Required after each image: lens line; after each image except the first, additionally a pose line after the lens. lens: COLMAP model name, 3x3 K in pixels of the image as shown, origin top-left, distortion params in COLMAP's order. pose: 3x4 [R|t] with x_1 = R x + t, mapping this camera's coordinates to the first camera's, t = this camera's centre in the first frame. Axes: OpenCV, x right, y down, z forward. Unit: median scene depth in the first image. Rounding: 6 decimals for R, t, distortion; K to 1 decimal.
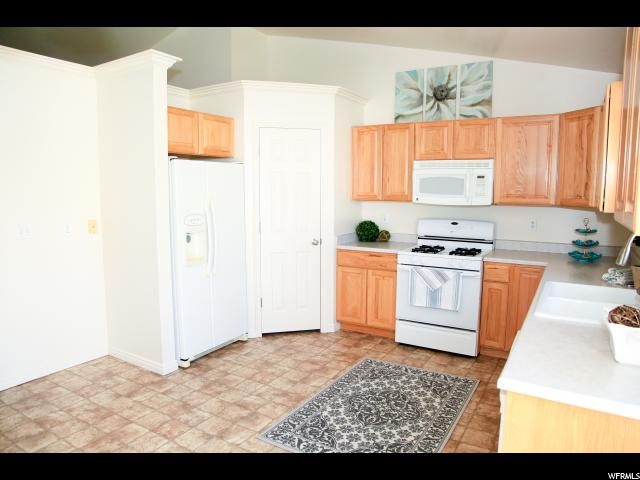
lens RADIAL K [[432.3, 0, 320.2], [0, 432.3, 242.2], [0, 0, 1]] dist [-0.128561, 0.064548]
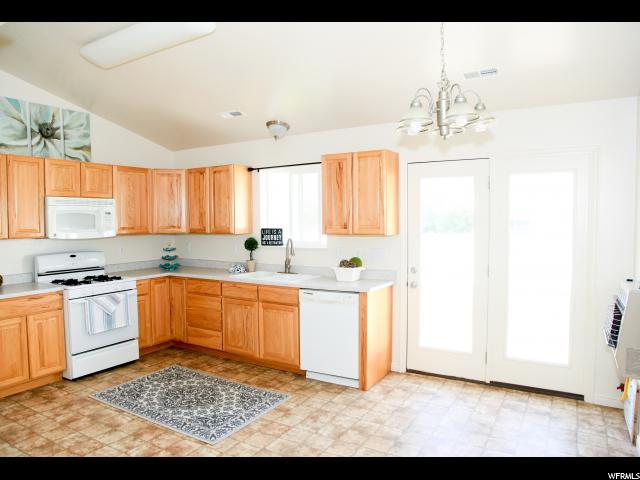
lens RADIAL K [[432.3, 0, 319.7], [0, 432.3, 237.2], [0, 0, 1]] dist [-0.128561, 0.064548]
pose [[-0.007783, -0.046464, 0.998890, -0.766344], [0.128114, 0.990641, 0.047079, -0.063276], [-0.991729, 0.128338, -0.001758, 0.398044]]
